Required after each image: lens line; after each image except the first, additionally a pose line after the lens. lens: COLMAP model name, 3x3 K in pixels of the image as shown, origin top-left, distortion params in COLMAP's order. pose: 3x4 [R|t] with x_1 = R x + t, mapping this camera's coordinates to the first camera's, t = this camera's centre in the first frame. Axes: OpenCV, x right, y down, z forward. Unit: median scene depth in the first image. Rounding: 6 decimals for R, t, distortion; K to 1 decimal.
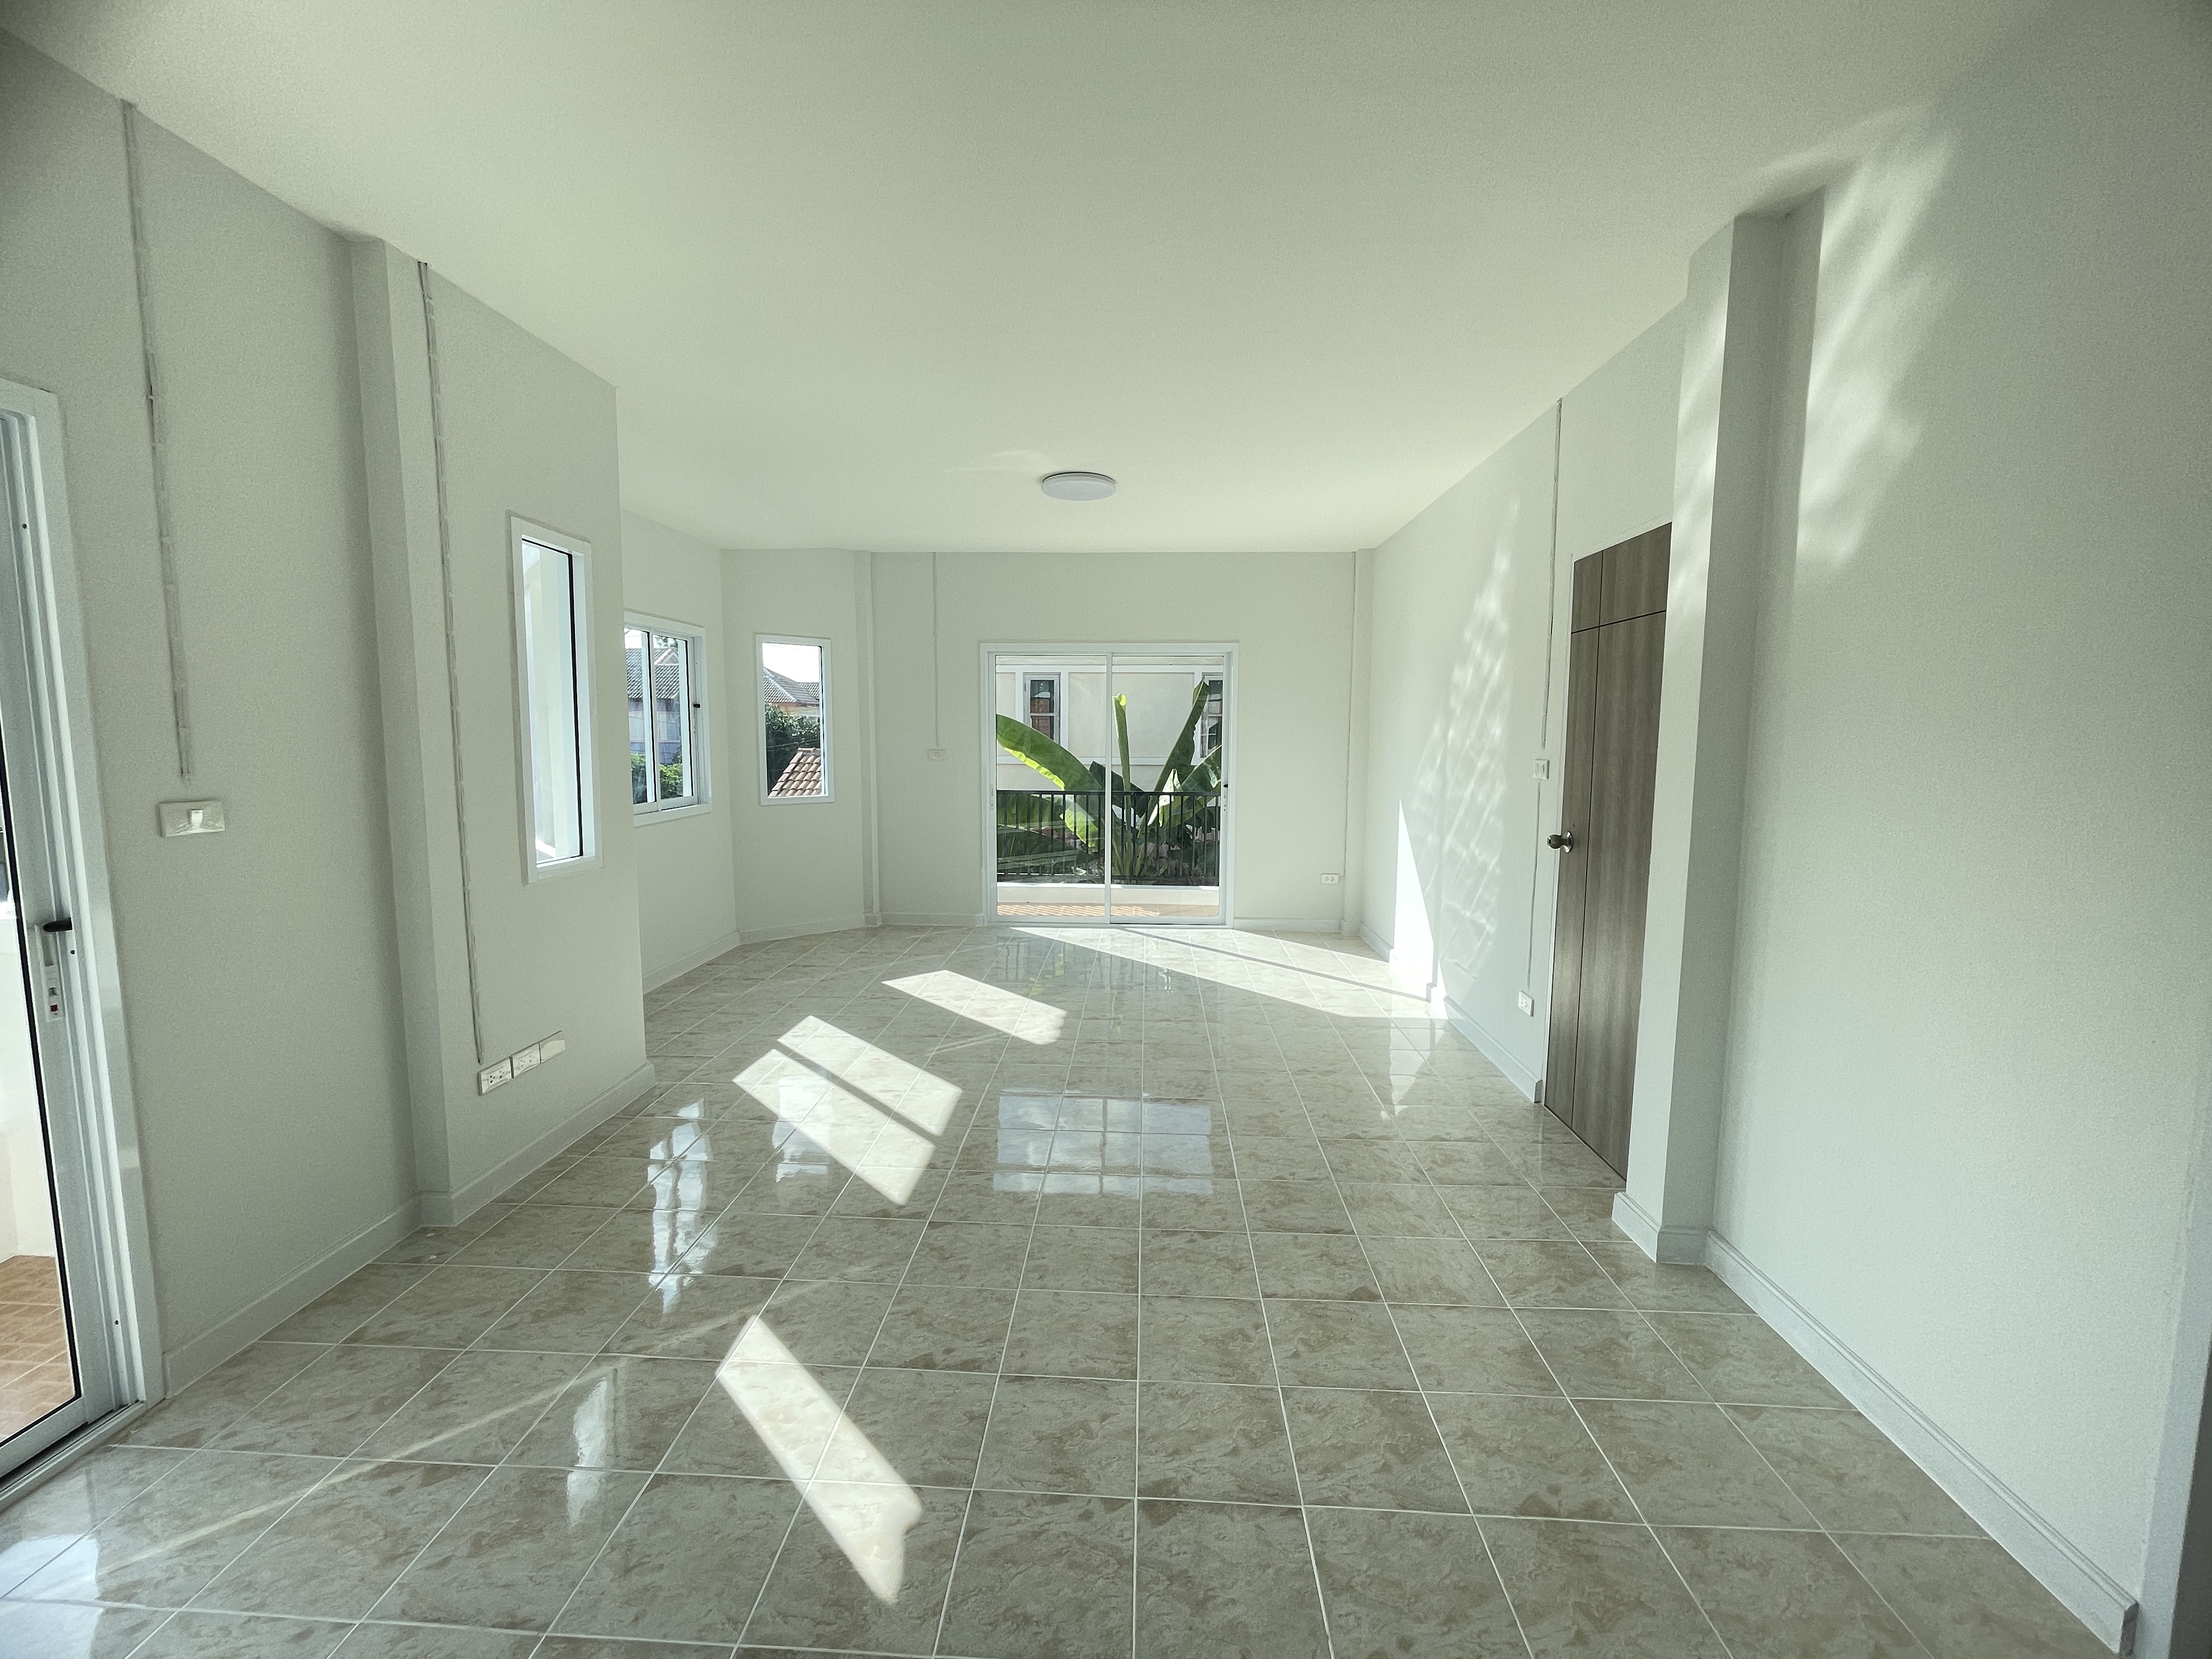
lens RADIAL K [[889.6, 0, 1104.9], [0, 889.6, 822.1], [0, 0, 1]] dist [-0.003958, -0.000001]
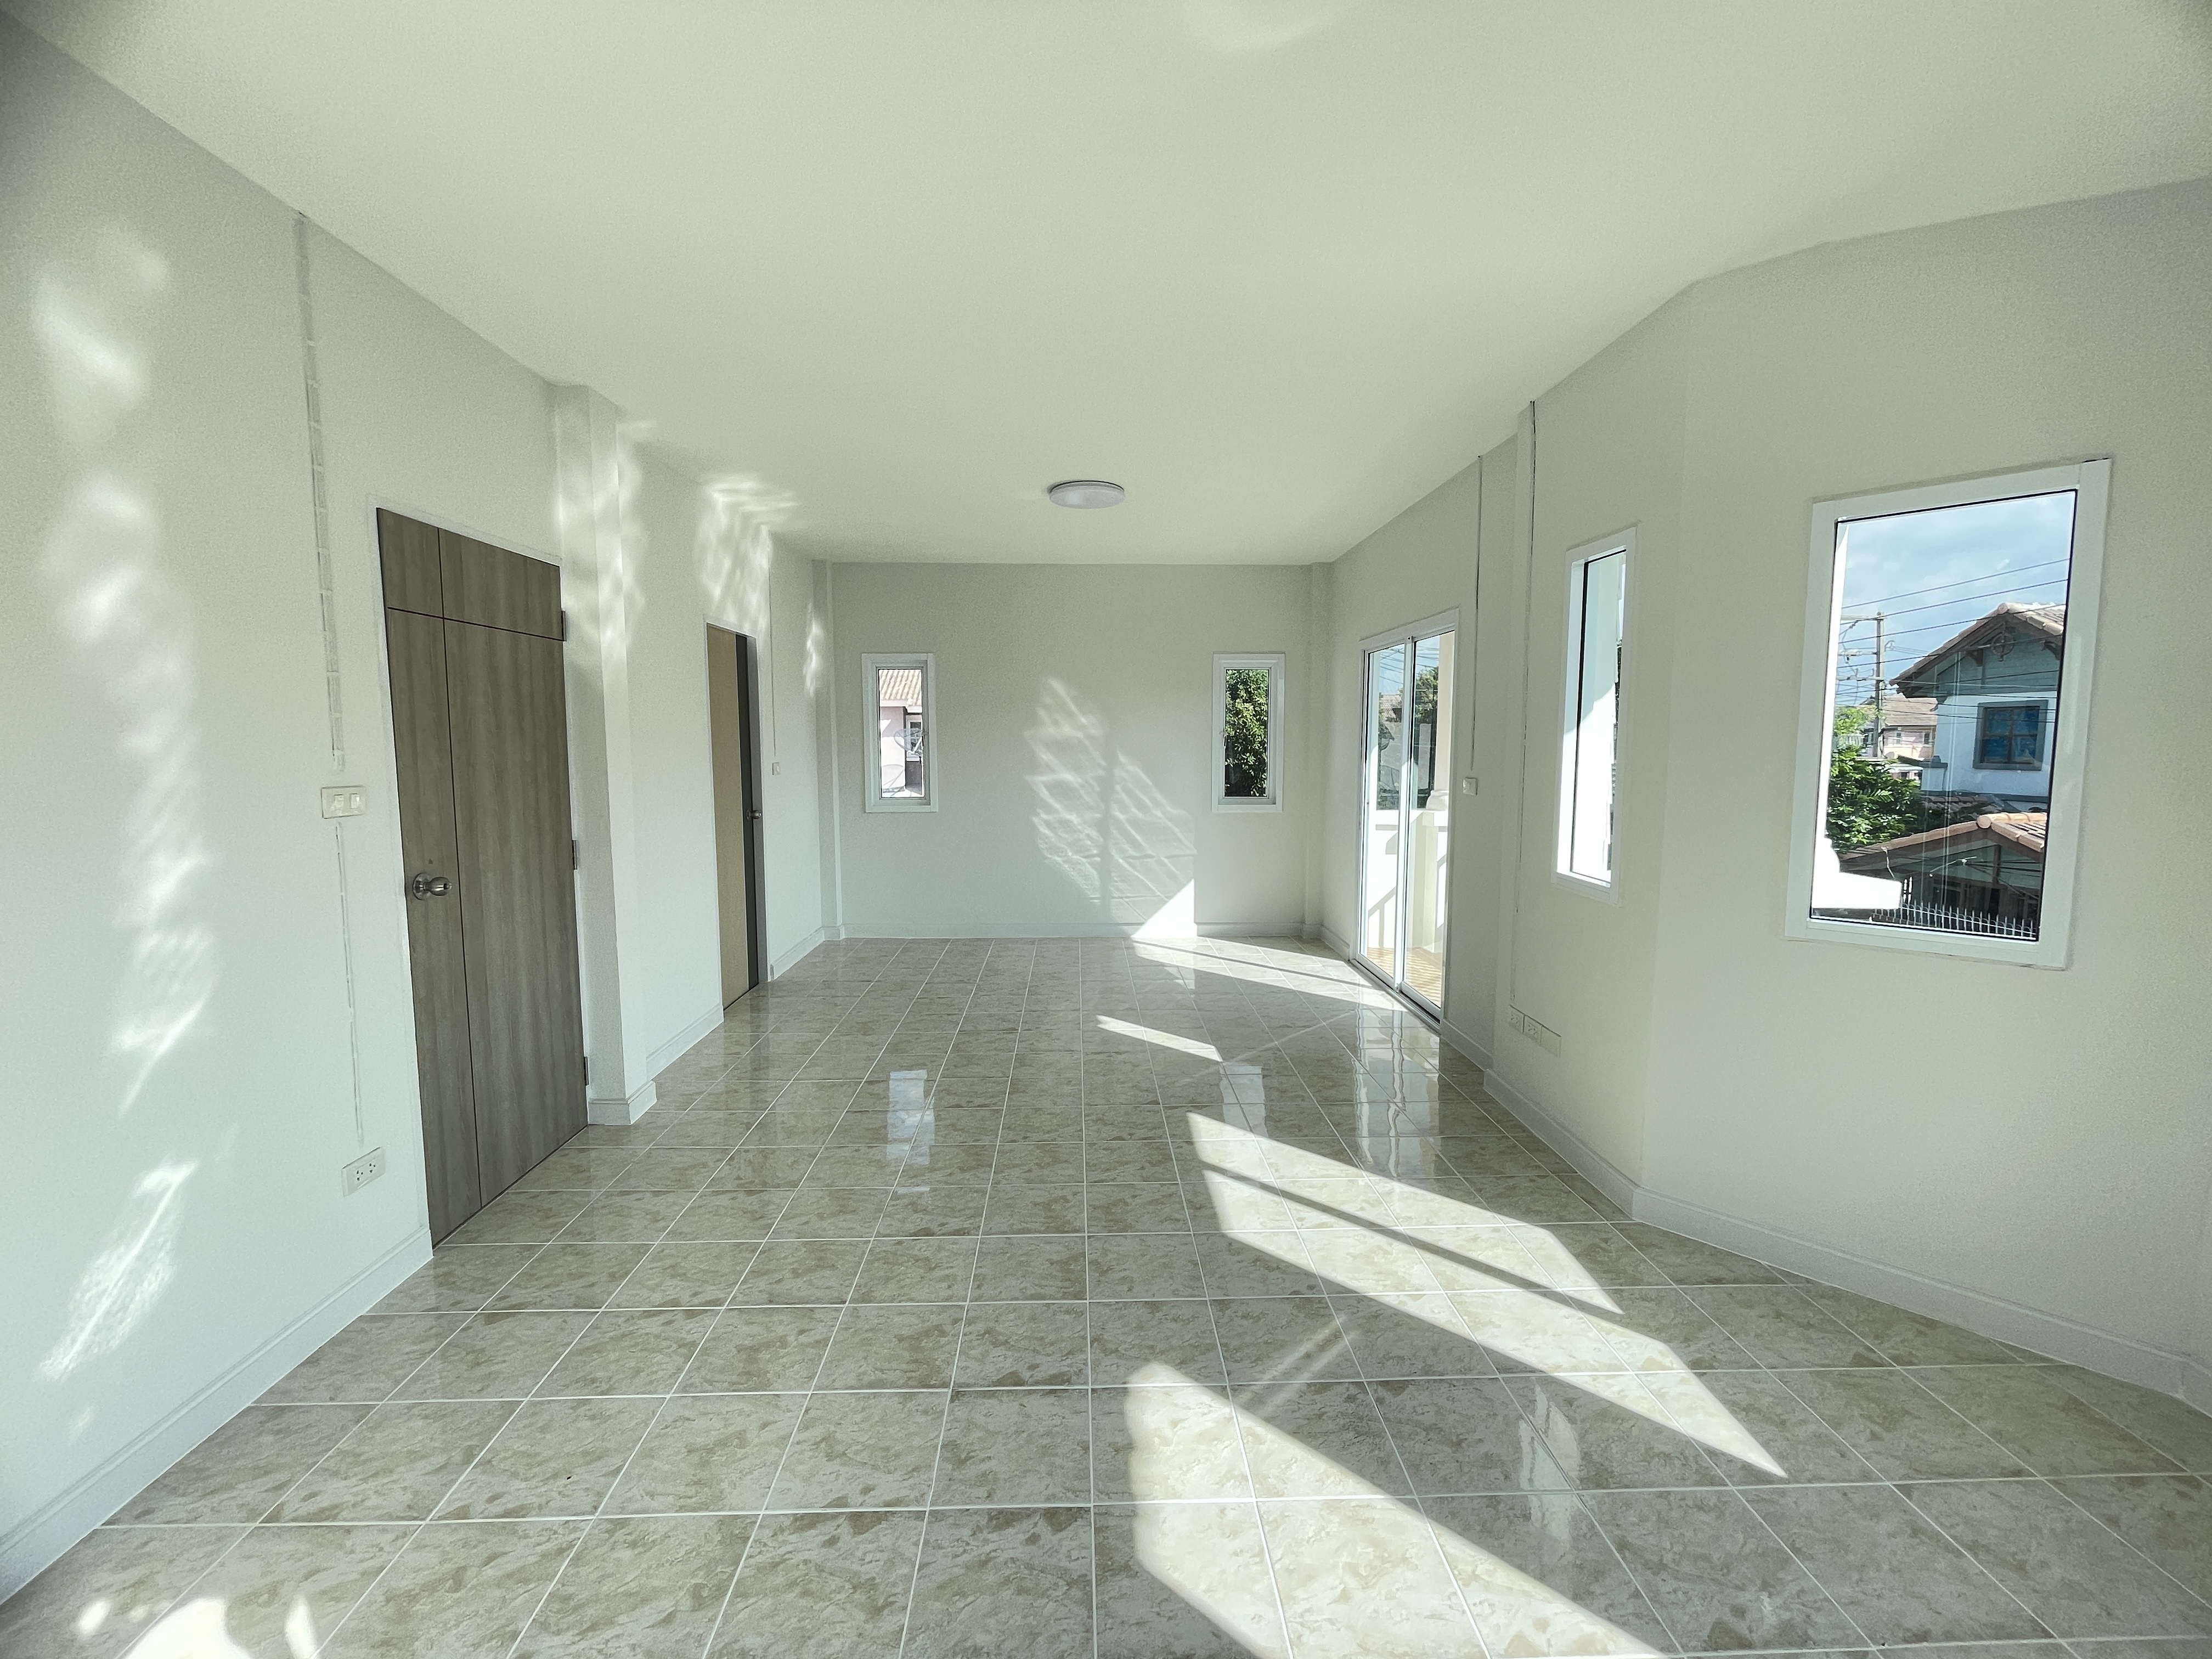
lens RADIAL K [[889.6, 0, 1103.9], [0, 889.6, 824.0], [0, 0, 1]] dist [-0.003958, -0.000001]
pose [[-0.996810, 0.002507, -0.079769, -0.003020], [-0.012920, 0.981253, 0.192291, -0.164716], [0.078756, 0.192709, -0.978090, 1.589463]]
